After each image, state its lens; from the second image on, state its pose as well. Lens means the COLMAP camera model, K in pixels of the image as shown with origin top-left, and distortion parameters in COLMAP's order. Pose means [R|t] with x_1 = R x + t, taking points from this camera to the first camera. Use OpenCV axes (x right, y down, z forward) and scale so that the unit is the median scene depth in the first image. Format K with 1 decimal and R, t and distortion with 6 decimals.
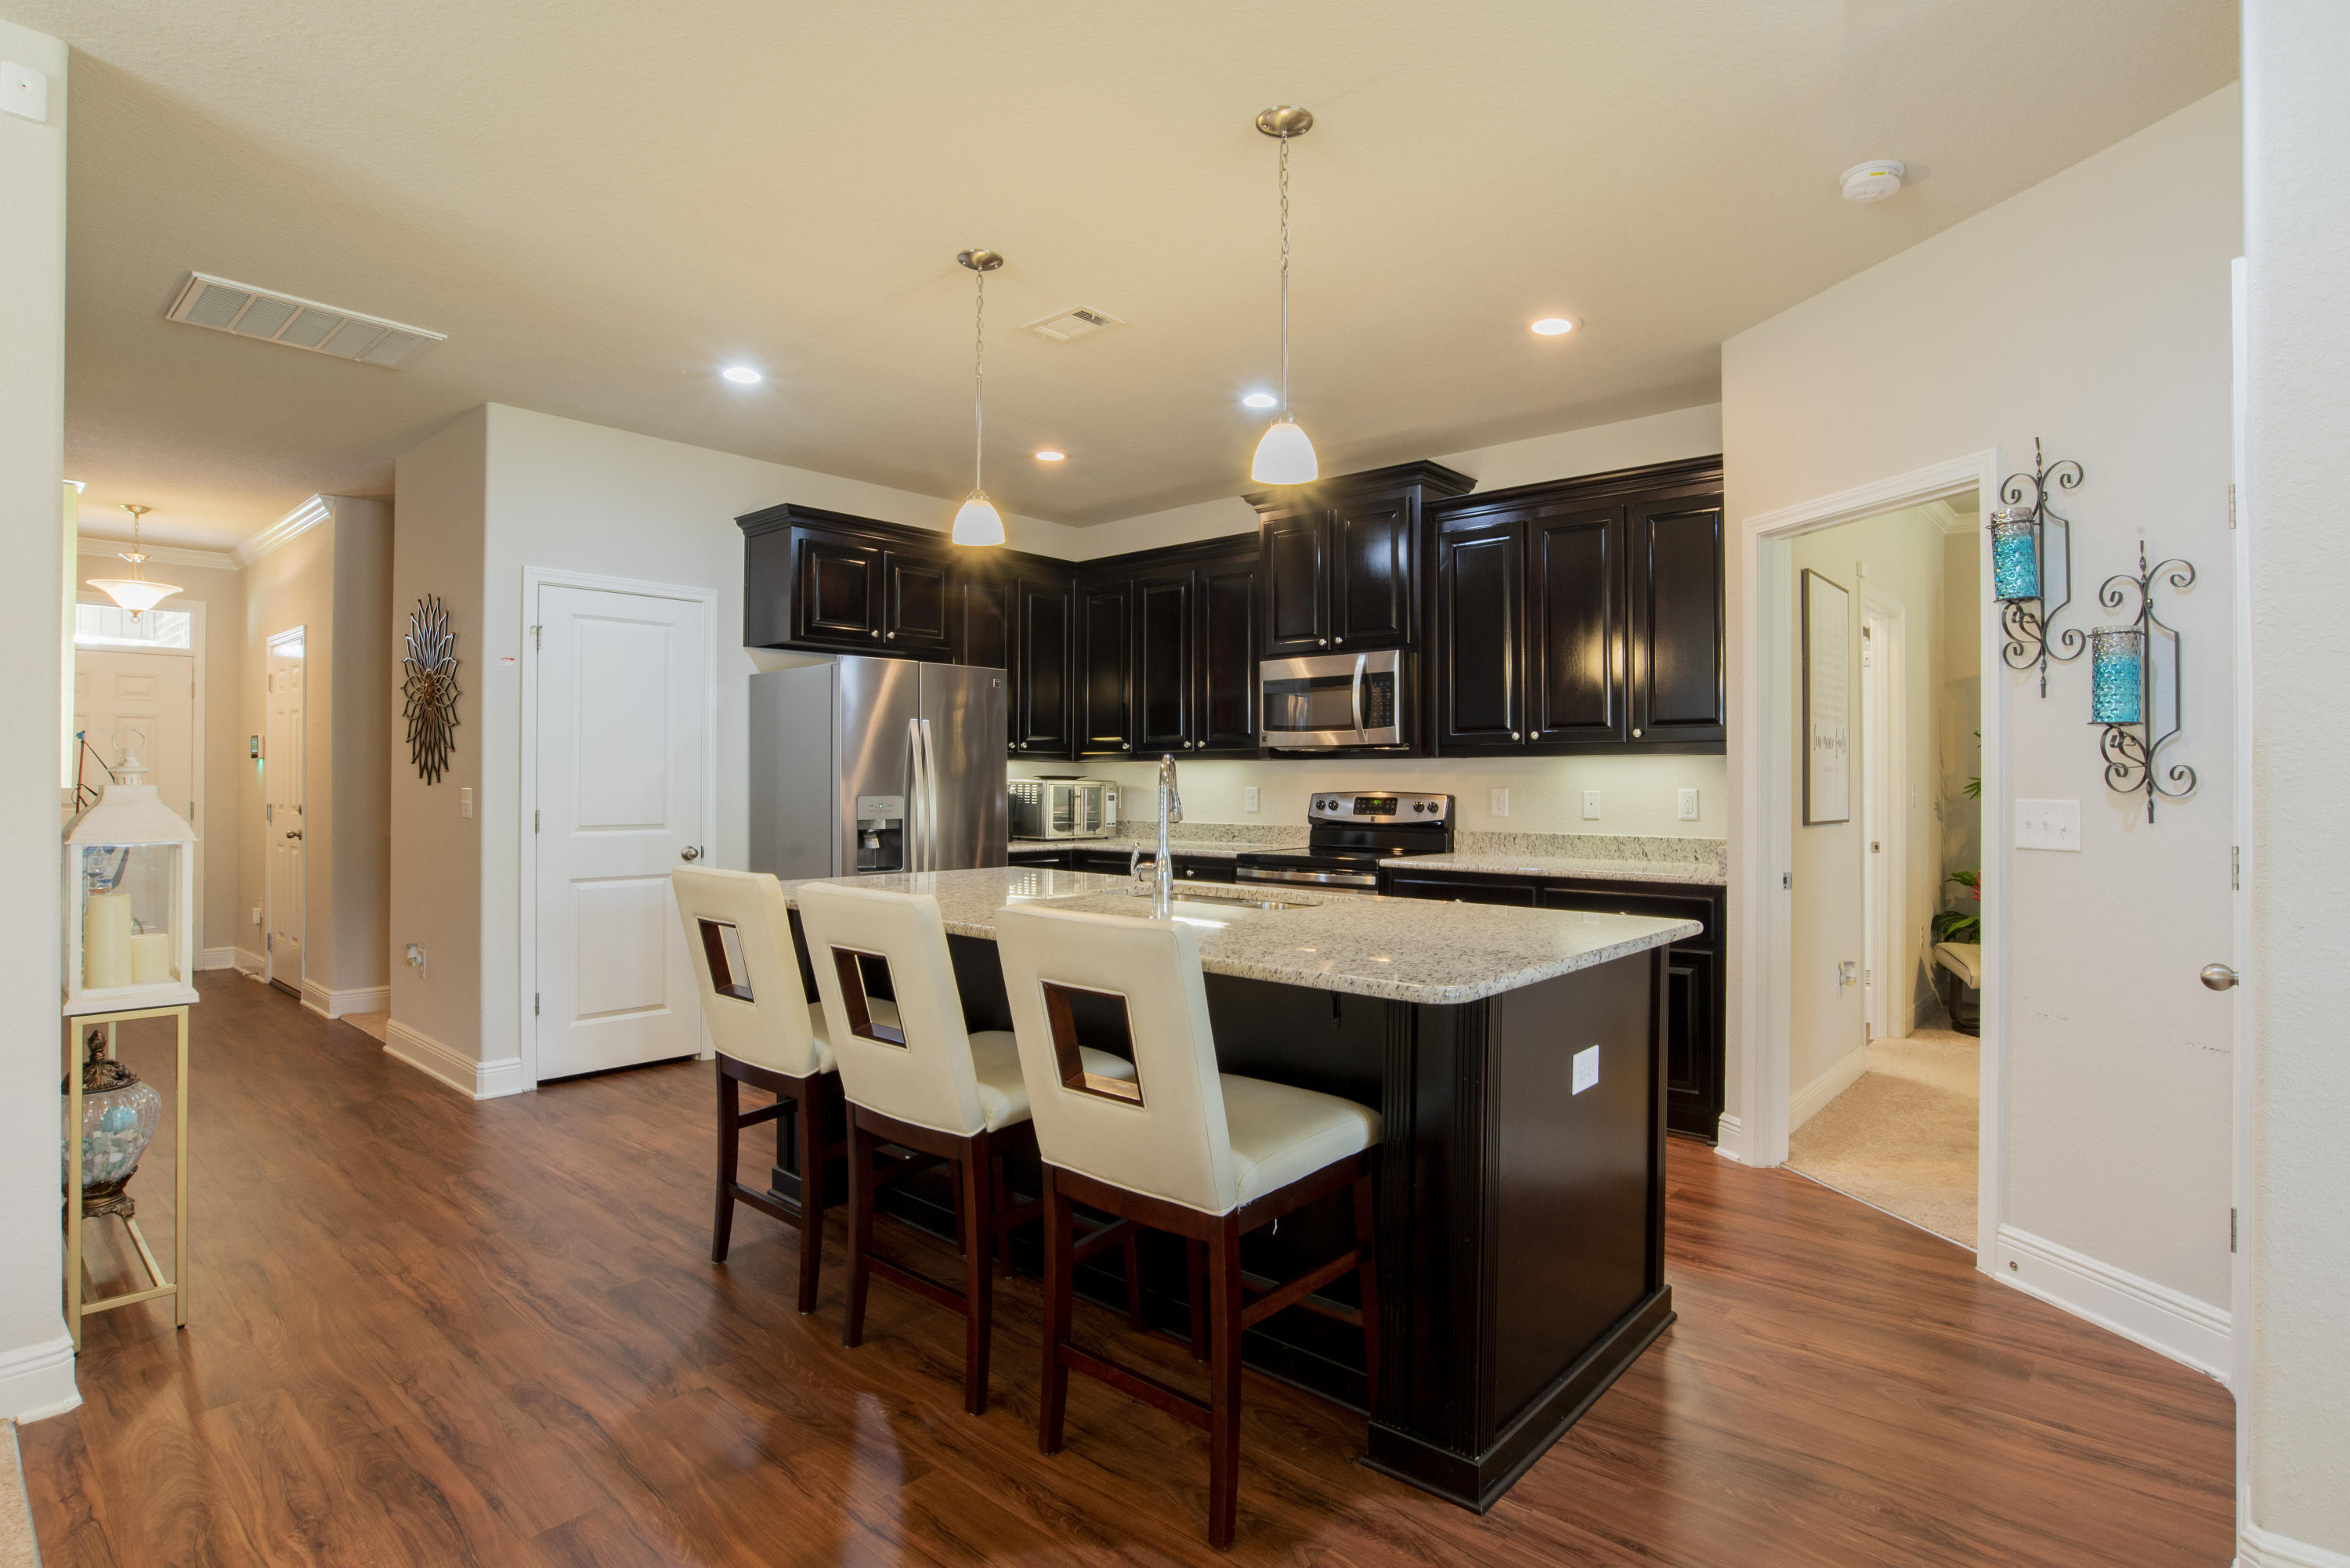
lens RADIAL K [[1184.2, 0, 1172.6], [0, 1184.2, 774.1], [0, 0, 1]] dist [-0.003515, -0.000202]
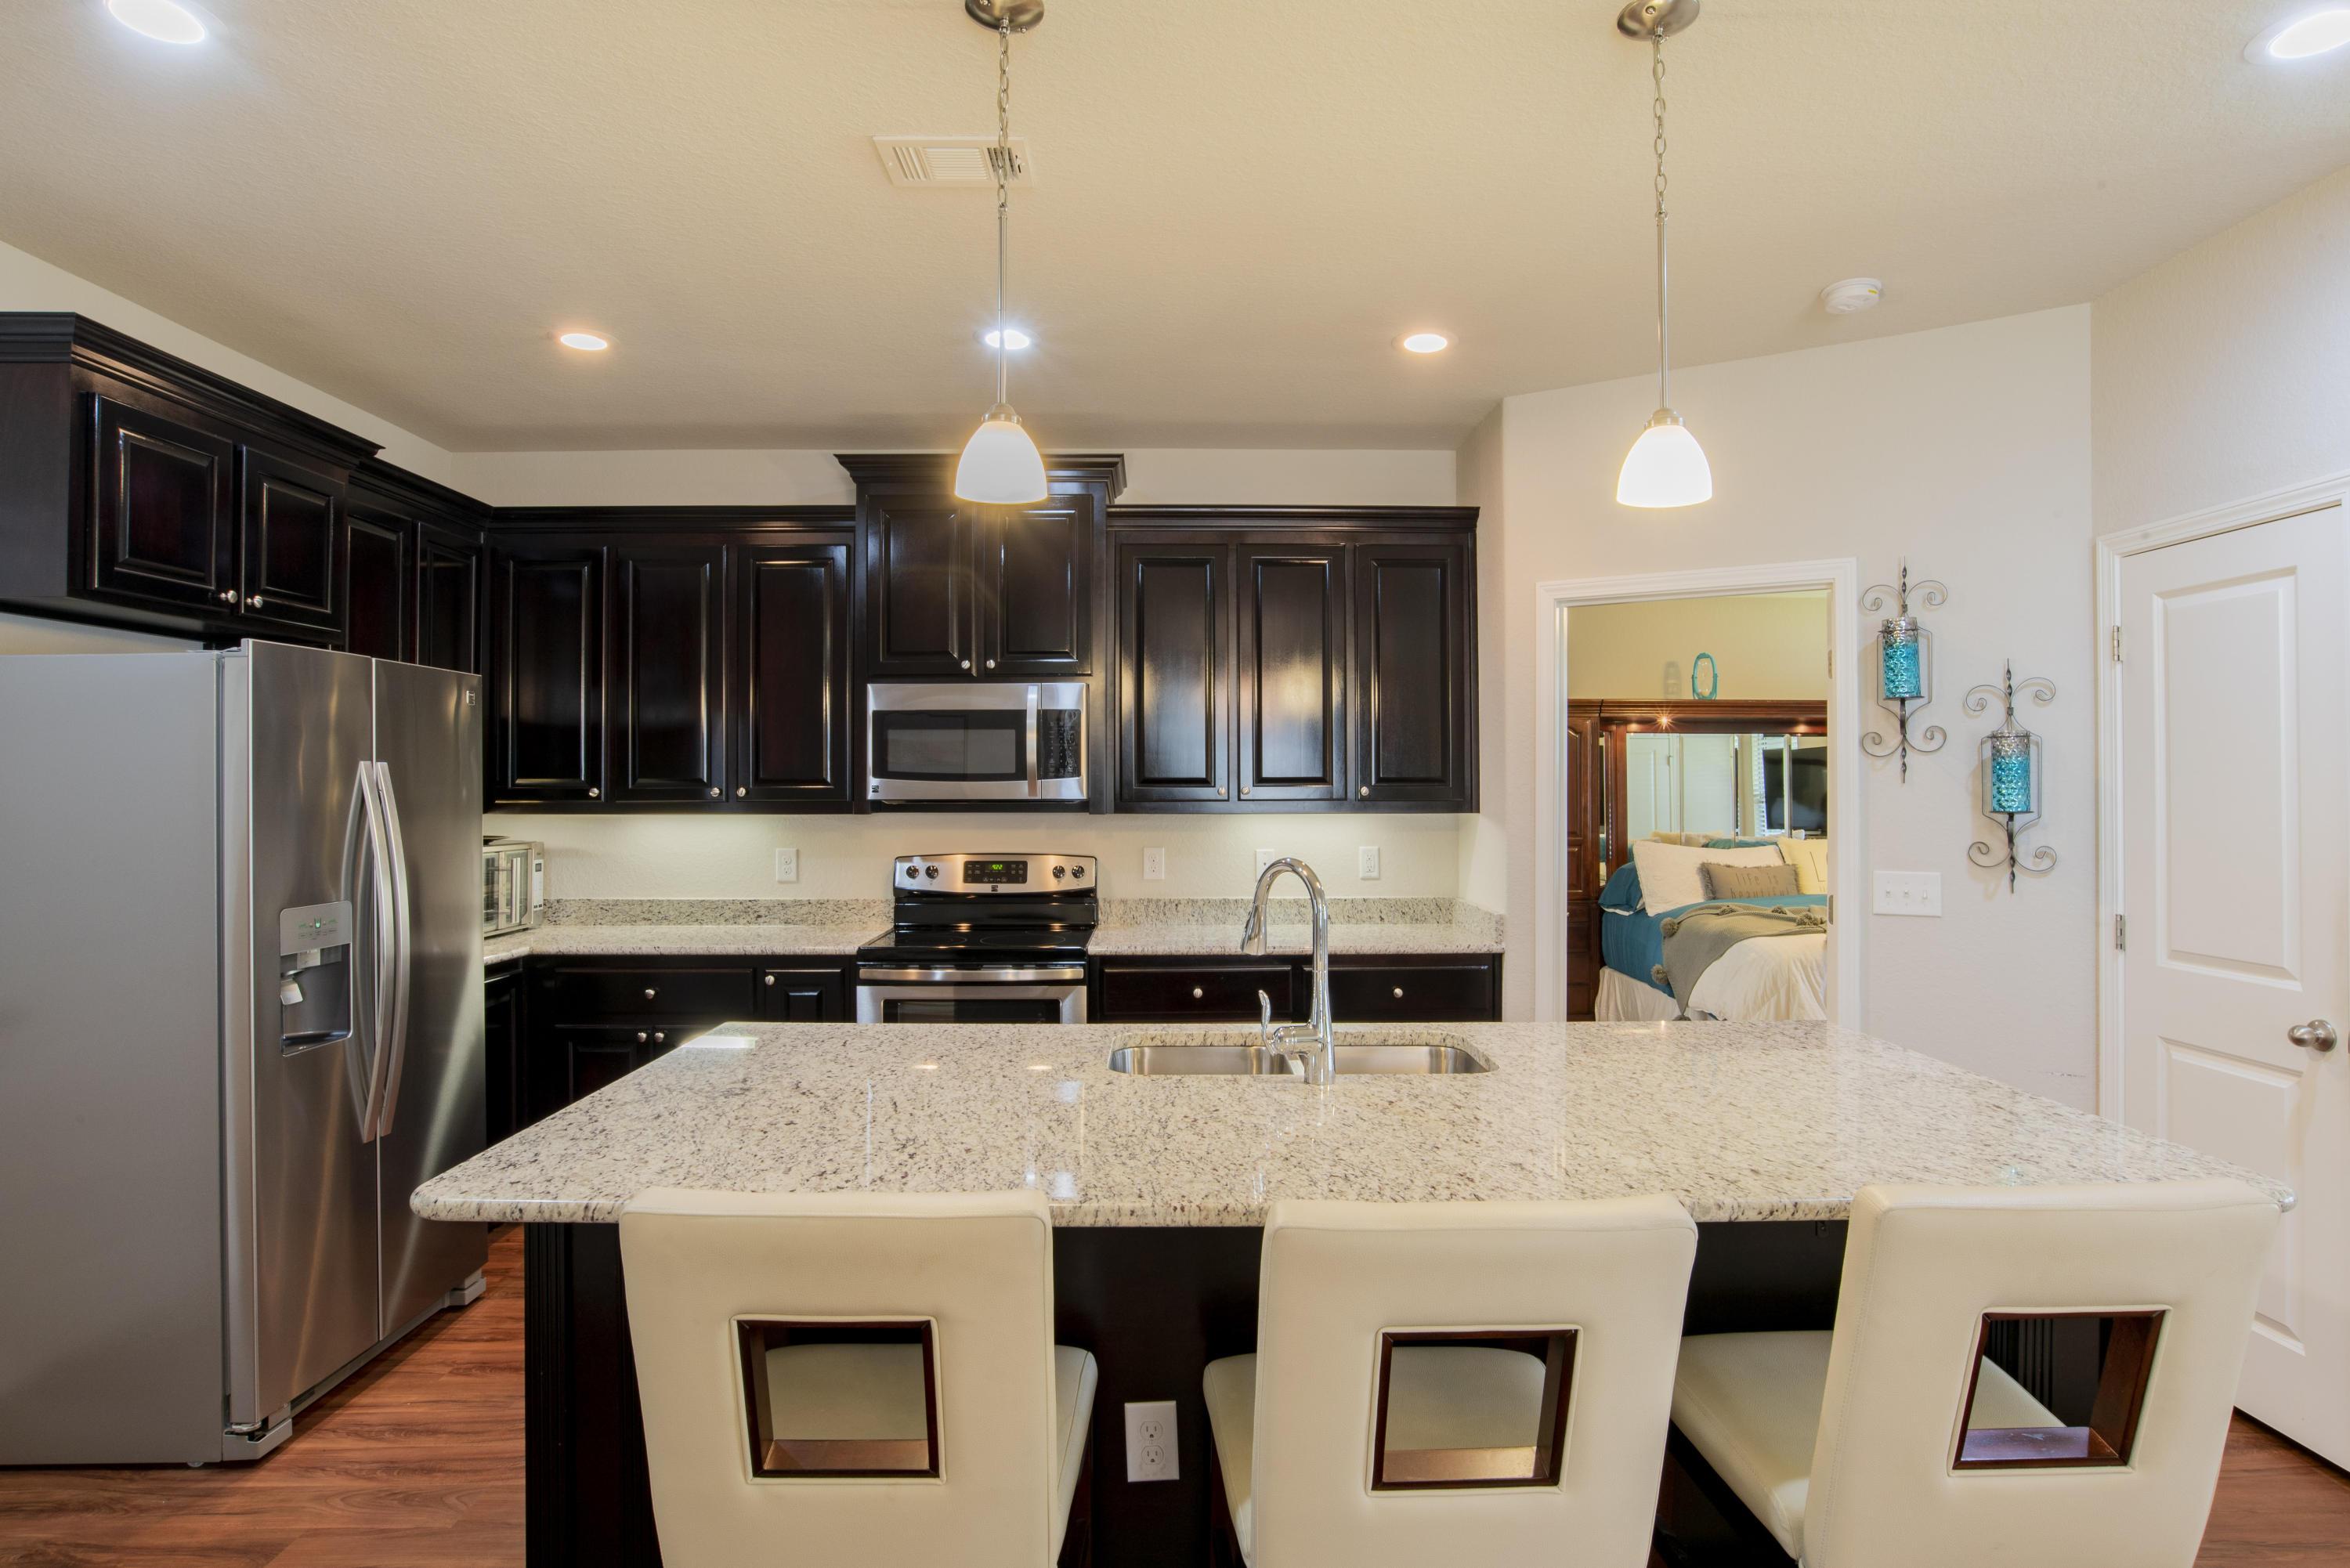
lens RADIAL K [[1245.4, 0, 1173.1], [0, 1245.4, 783.9], [0, 0, 1]] dist [-0.026302, -0.000093]
pose [[0.743403, -0.002248, 0.668840, -0.319802], [0.000516, 0.999996, 0.002788, -0.036637], [-0.668843, -0.001727, 0.743401, 0.314233]]
